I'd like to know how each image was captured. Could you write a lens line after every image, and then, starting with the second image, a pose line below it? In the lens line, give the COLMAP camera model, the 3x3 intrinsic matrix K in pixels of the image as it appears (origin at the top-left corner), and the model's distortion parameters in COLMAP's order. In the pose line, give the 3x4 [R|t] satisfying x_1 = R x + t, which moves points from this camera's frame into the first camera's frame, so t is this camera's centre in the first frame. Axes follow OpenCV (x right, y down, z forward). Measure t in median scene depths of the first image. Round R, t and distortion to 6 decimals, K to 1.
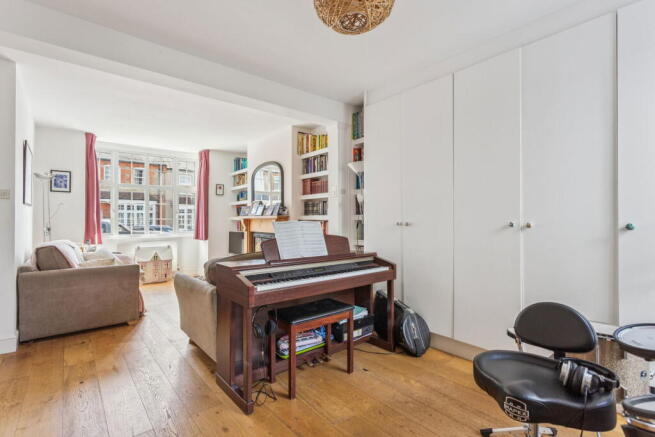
lens RADIAL K [[308.9, 0, 327.0], [0, 308.9, 217.6], [0, 0, 1]] dist [0.002931, 0.002129]
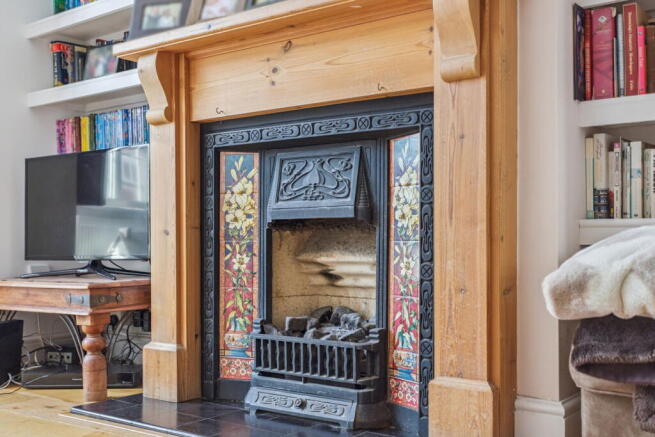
lens RADIAL K [[753.2, 0, 327.8], [0, 753.2, 220.3], [0, 0, 1]] dist [0.003031, 0.000000]
pose [[0.971578, -0.004920, 0.236668, -0.301898], [0.005614, 0.999982, -0.002258, 0.116187], [-0.236653, 0.003523, 0.971588, 0.582777]]
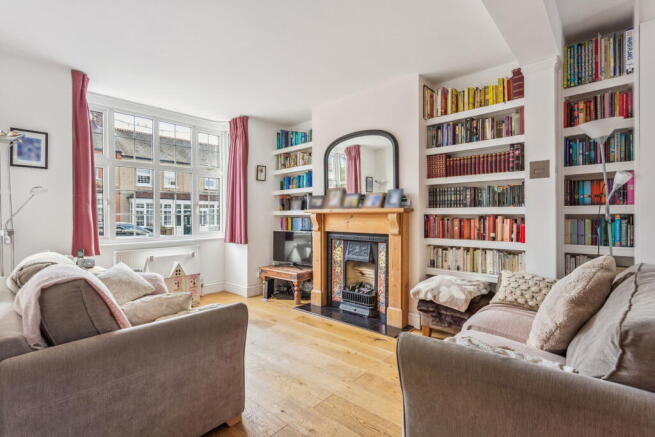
lens RADIAL K [[308.9, 0, 327.8], [0, 308.9, 214.3], [0, 0, 1]] dist [0.002931, 0.002129]
pose [[0.989388, -0.003095, 0.145262, -0.374947], [0.002486, 0.999987, 0.004373, 0.003471], [-0.145274, -0.003965, 0.989383, 0.331046]]
